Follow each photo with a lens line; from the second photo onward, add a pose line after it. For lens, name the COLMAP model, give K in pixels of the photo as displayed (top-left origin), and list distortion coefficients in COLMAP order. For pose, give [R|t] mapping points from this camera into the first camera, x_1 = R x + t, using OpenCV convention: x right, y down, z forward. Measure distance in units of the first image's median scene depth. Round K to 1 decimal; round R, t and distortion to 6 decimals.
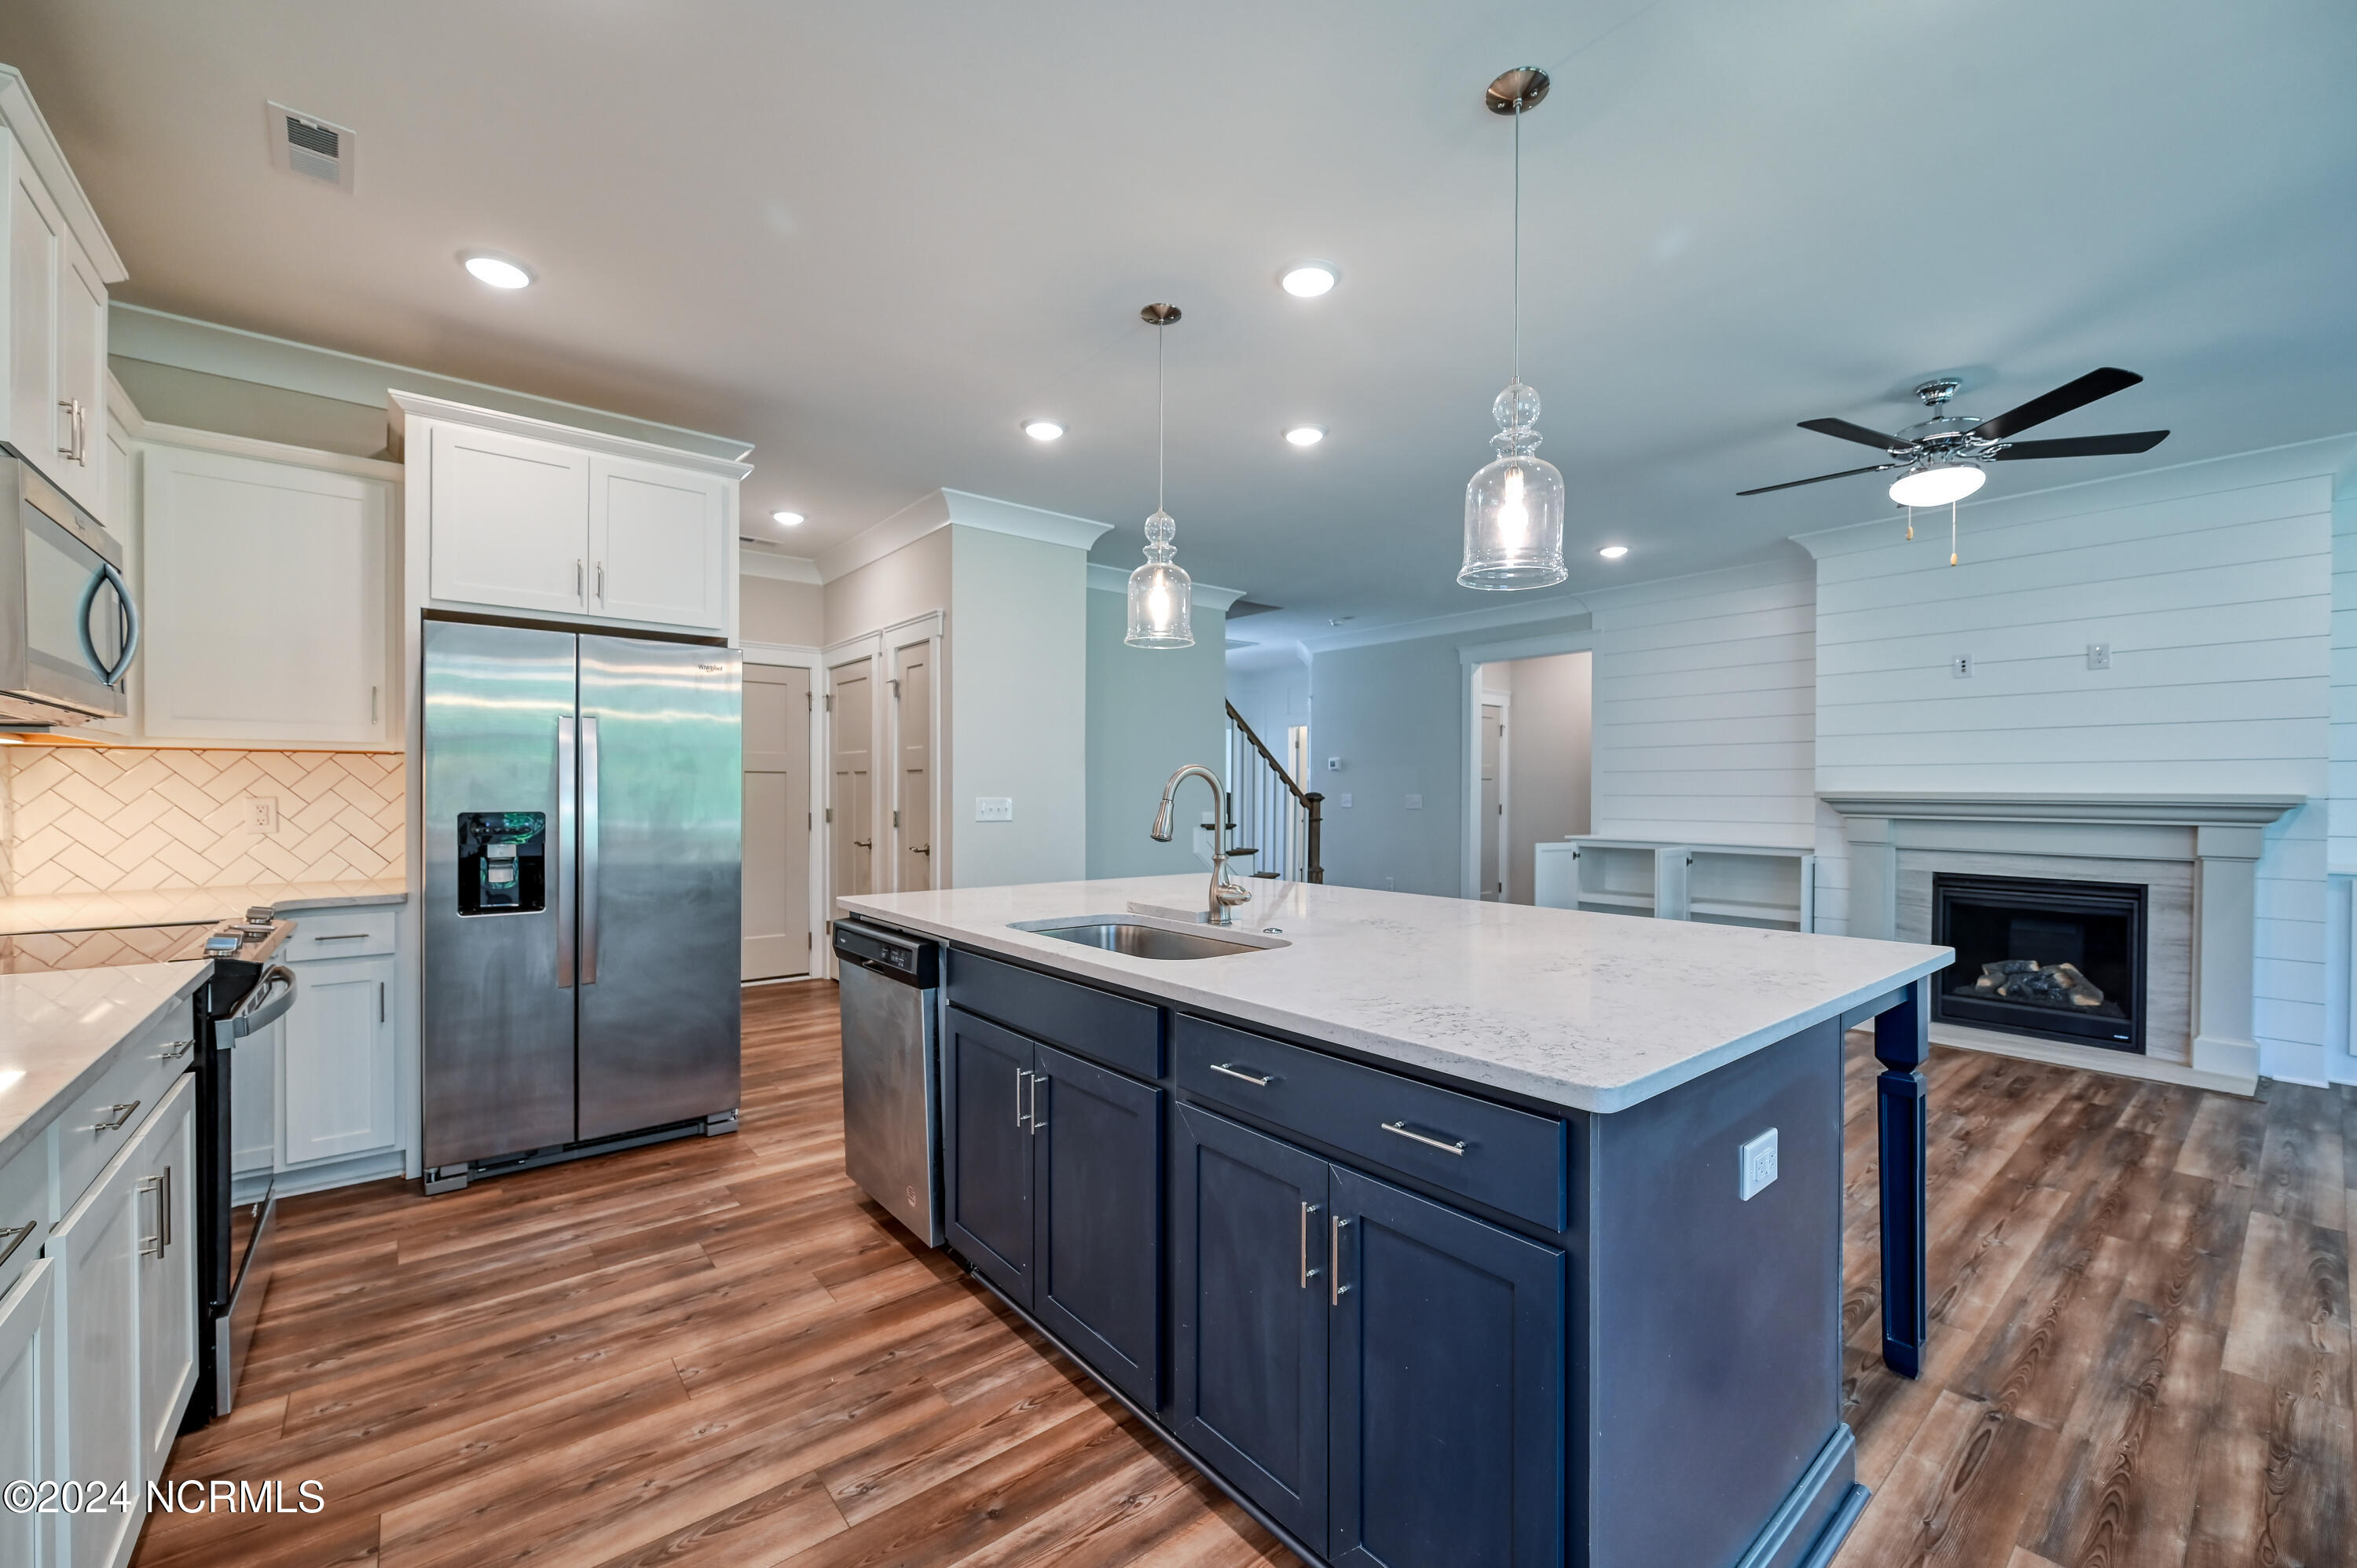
lens RADIAL K [[941.0, 0, 1180.6], [0, 941.0, 793.8], [0, 0, 1]] dist [-0.000013, -0.000416]
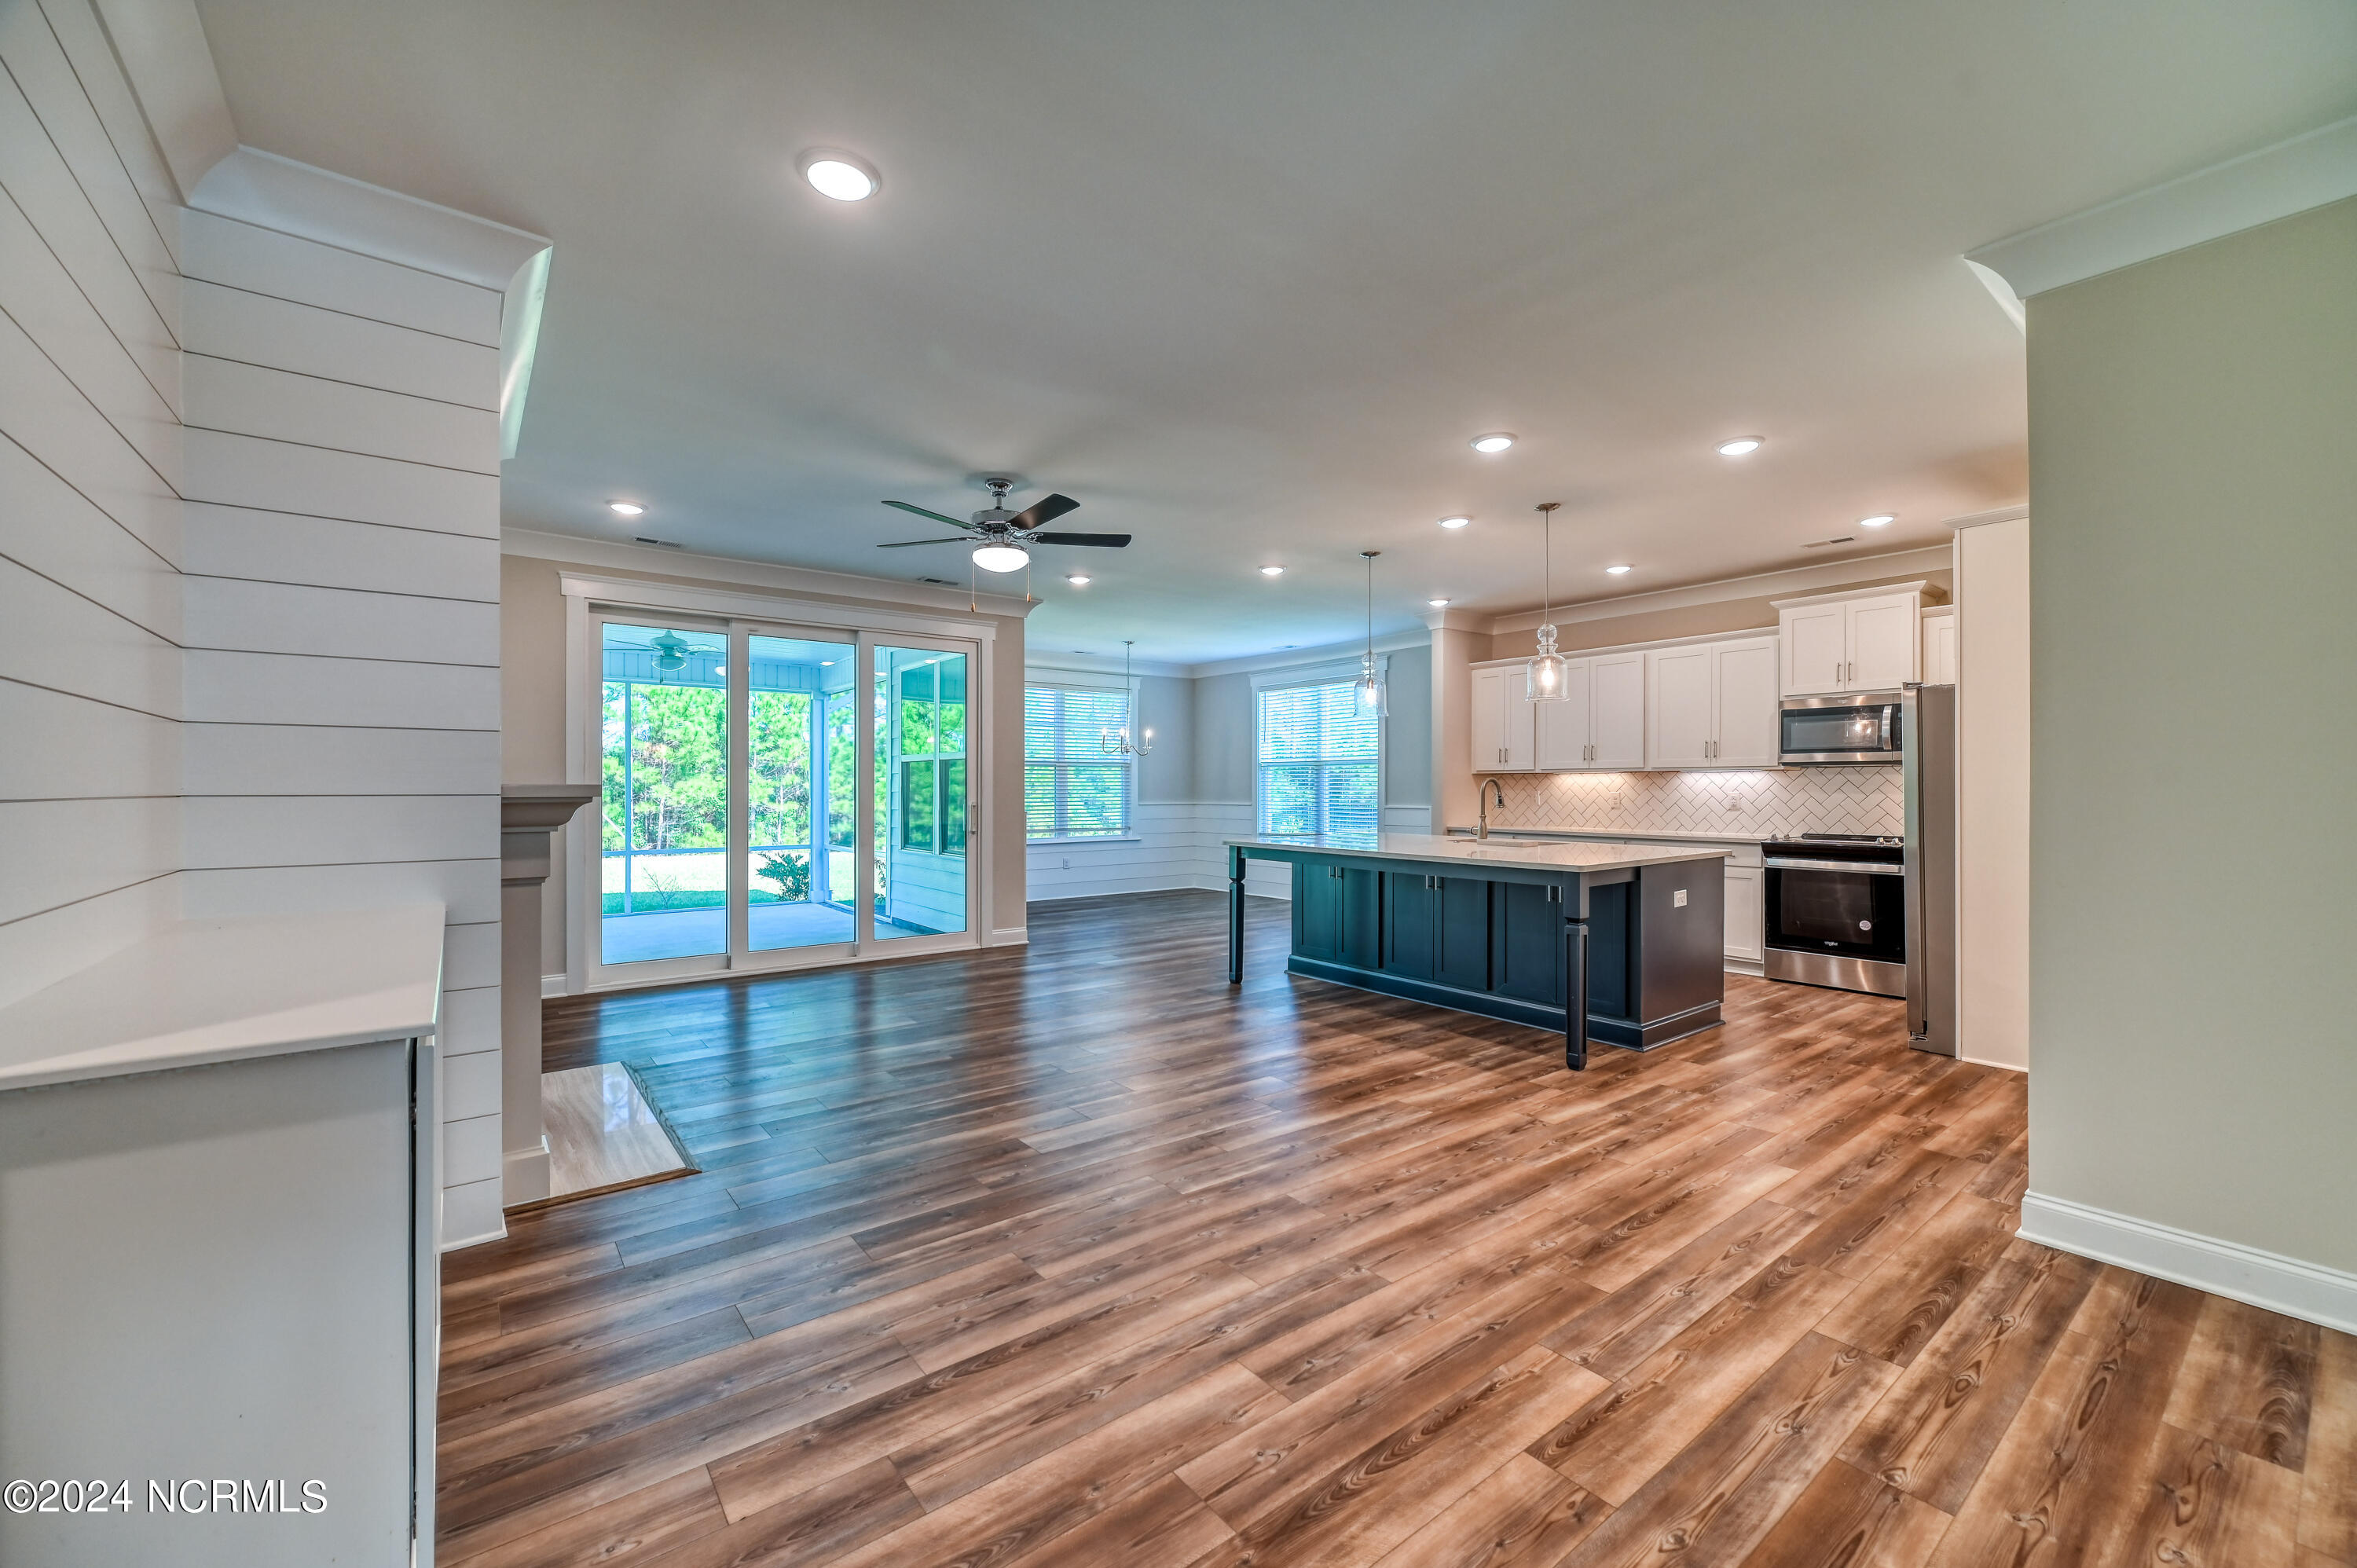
lens RADIAL K [[941.0, 0, 1180.6], [0, 941.0, 793.8], [0, 0, 1]] dist [-0.000013, -0.000416]
pose [[-0.999635, -0.002963, 0.026839, 0.529177], [-0.002742, 0.999962, 0.008259, -0.003971], [-0.026863, 0.008183, -0.999606, 2.419610]]
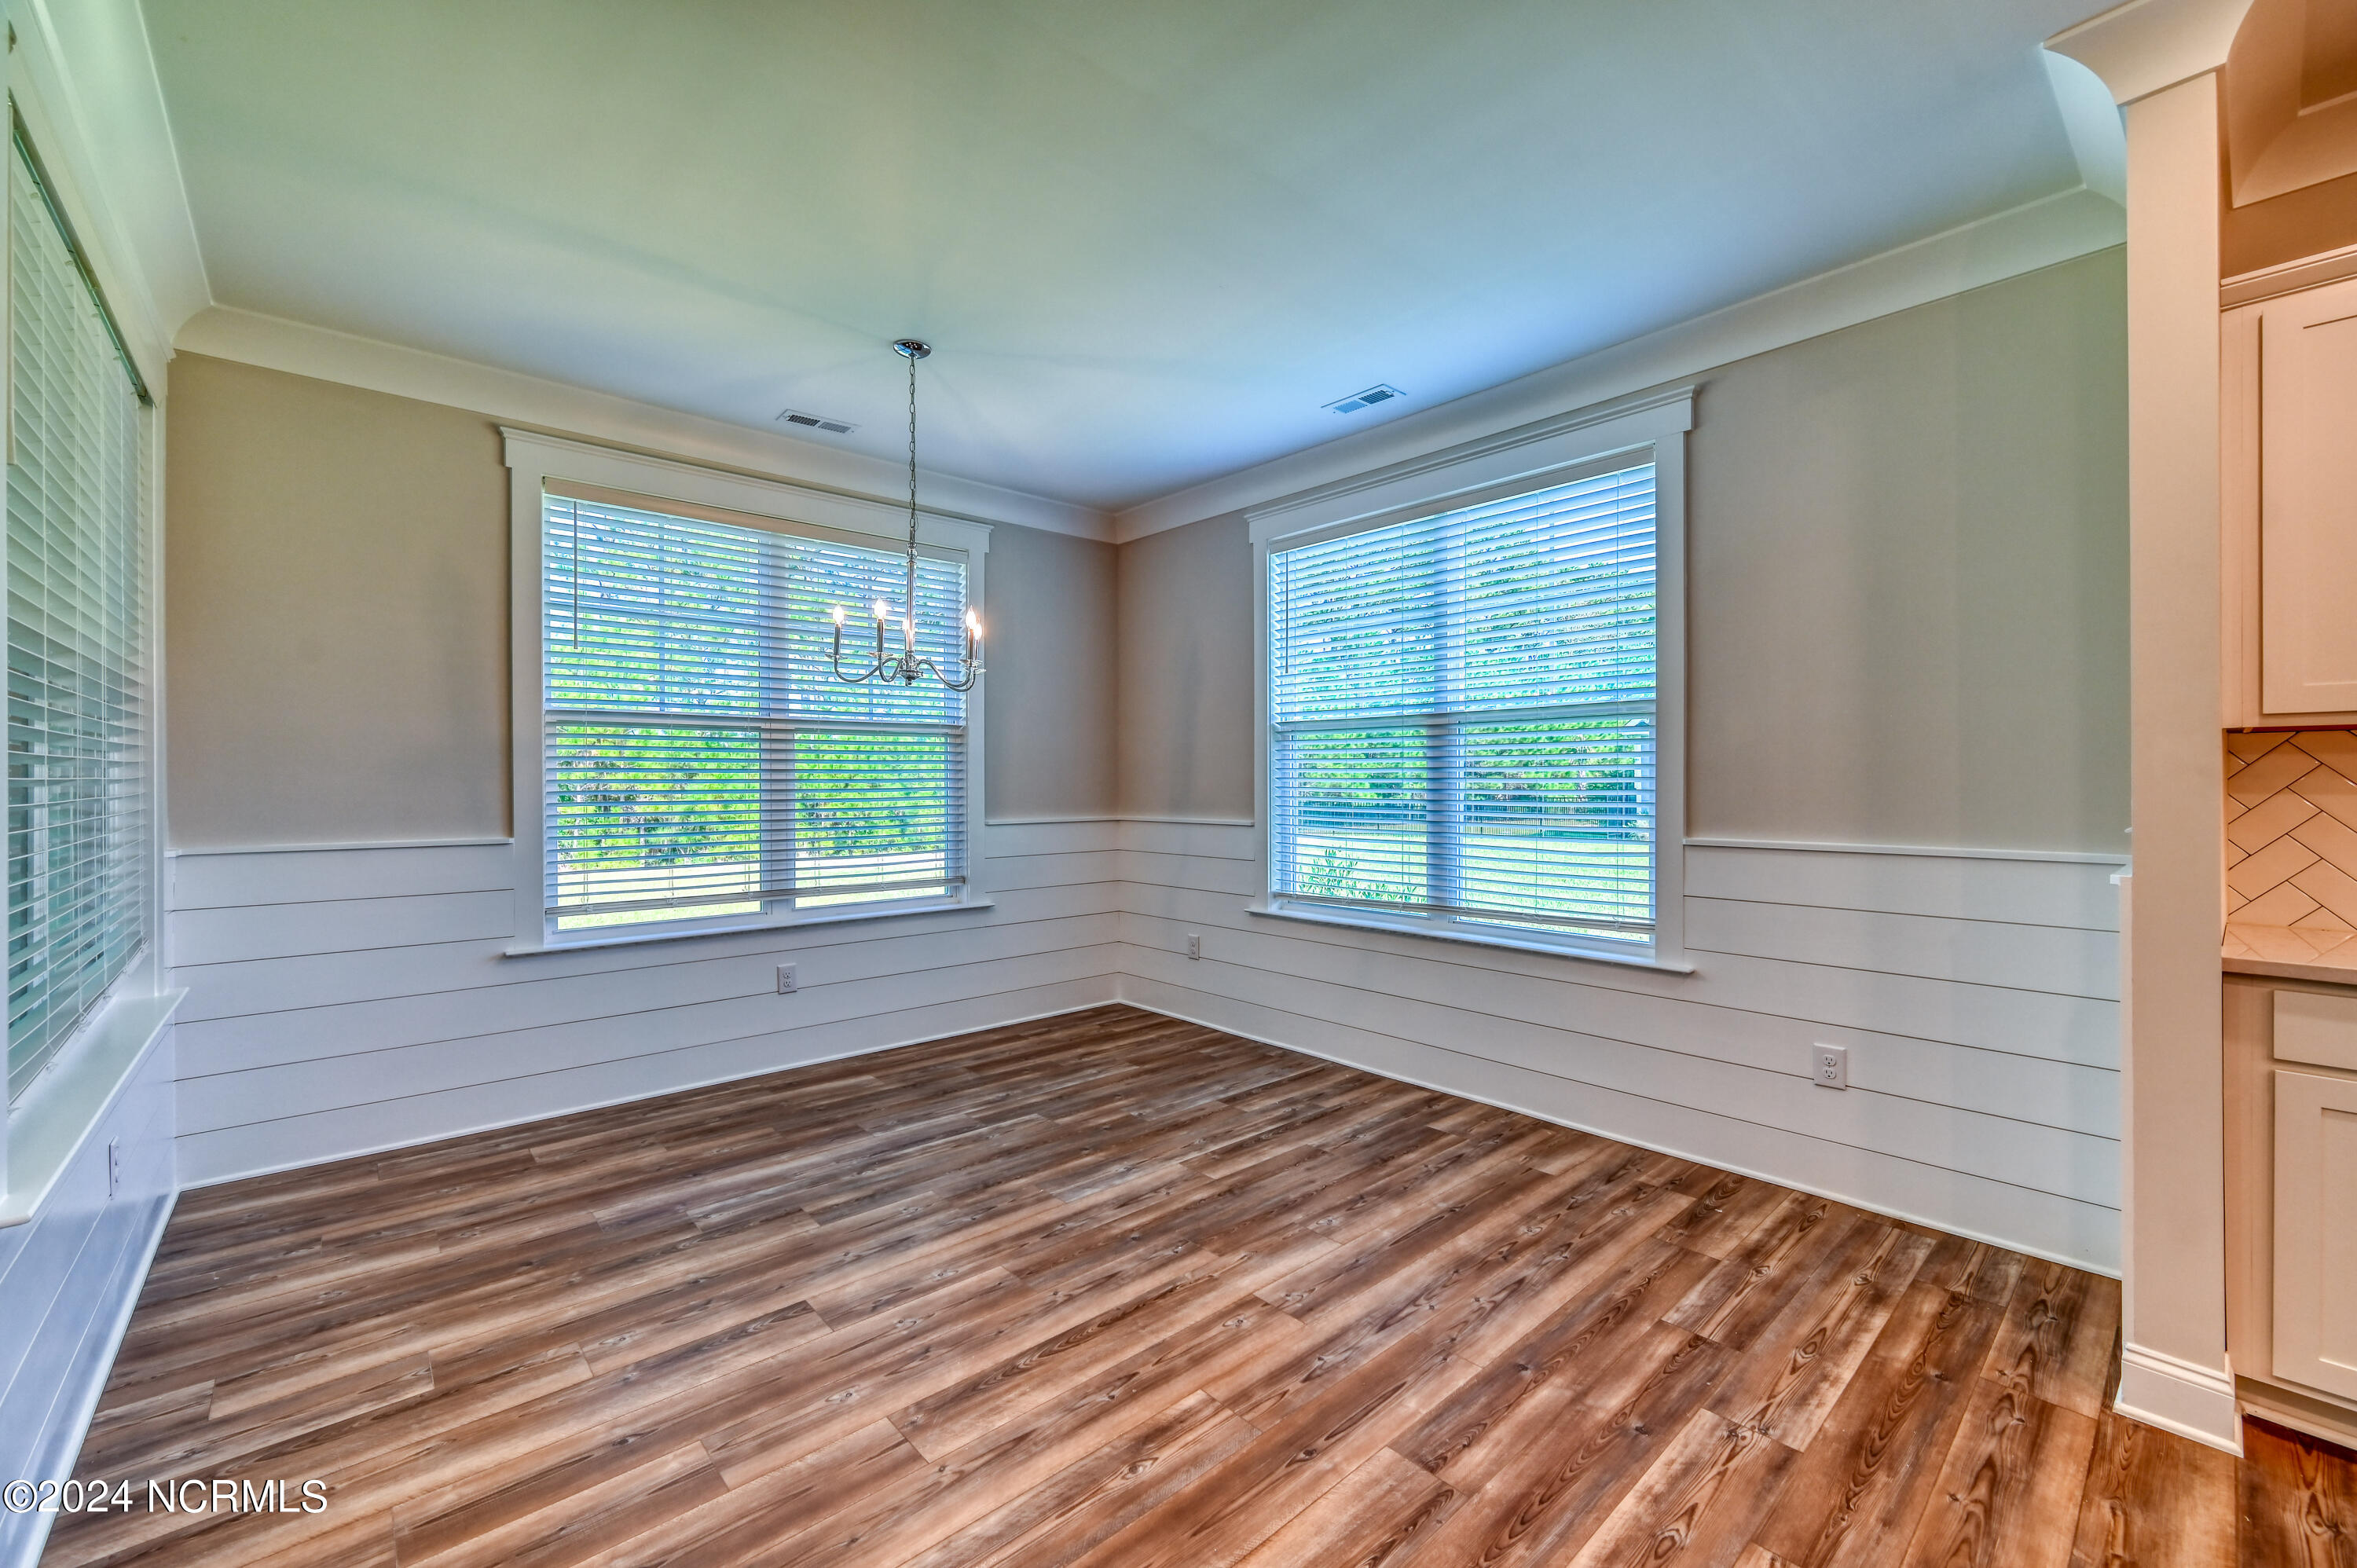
lens RADIAL K [[932.0, 0, 1180.6], [0, 932.0, 788.2], [0, 0, 1]] dist [-0.001280, 0.000052]
pose [[-0.998846, -0.000824, -0.048012, 0.541307], [-0.001215, 0.999966, 0.008106, -0.003174], [0.048004, 0.008155, -0.998814, 0.486350]]
